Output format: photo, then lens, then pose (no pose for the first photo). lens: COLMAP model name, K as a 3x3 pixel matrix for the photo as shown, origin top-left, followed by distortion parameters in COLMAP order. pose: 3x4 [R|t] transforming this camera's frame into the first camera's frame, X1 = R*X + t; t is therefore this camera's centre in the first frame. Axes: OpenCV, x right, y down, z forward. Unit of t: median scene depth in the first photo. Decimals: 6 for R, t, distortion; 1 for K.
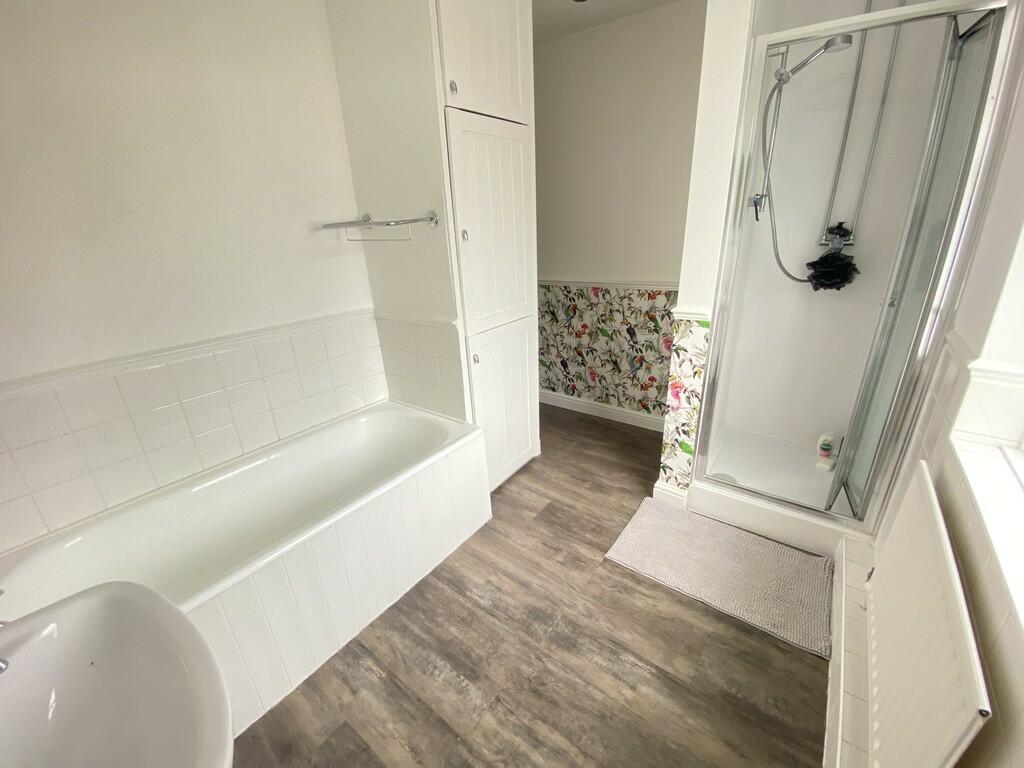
lens RADIAL K [[417.2, 0, 509.3], [0, 417.2, 383.7], [0, 0, 1]] dist [0.031001, -0.024621]
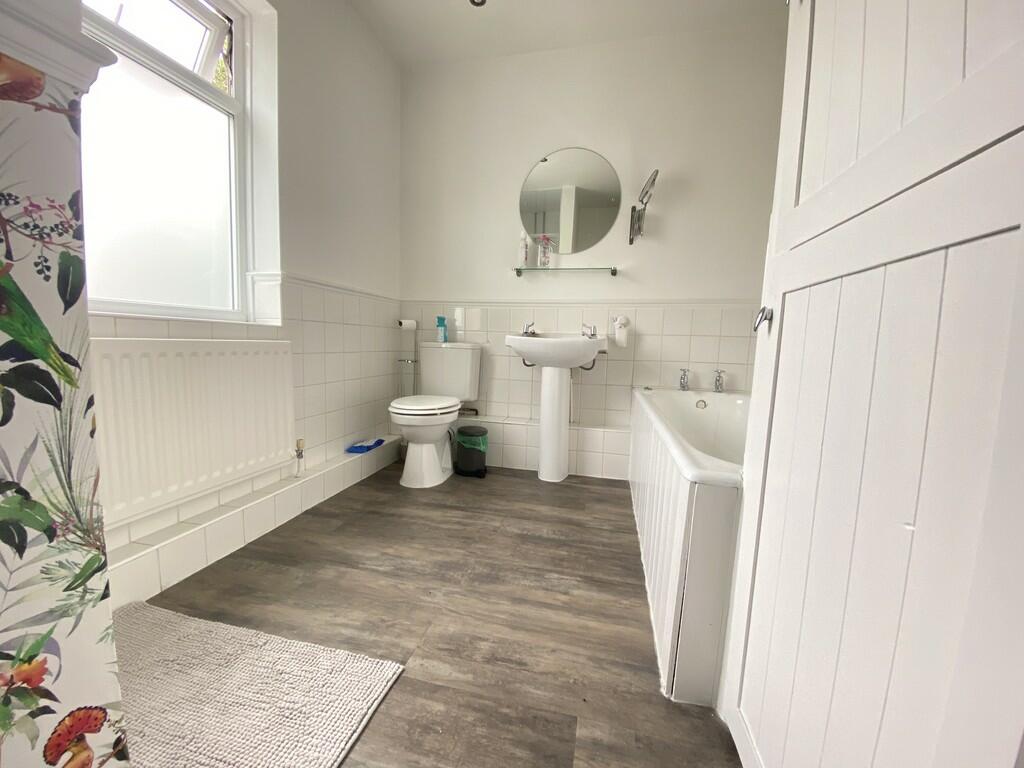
lens RADIAL K [[417.2, 0, 509.3], [0, 417.2, 383.7], [0, 0, 1]] dist [0.031001, -0.024621]
pose [[-0.915070, 0.047540, -0.400483, 0.340198], [-0.148576, 0.883444, 0.444355, -0.174353], [0.374929, 0.466118, -0.801350, 1.479209]]
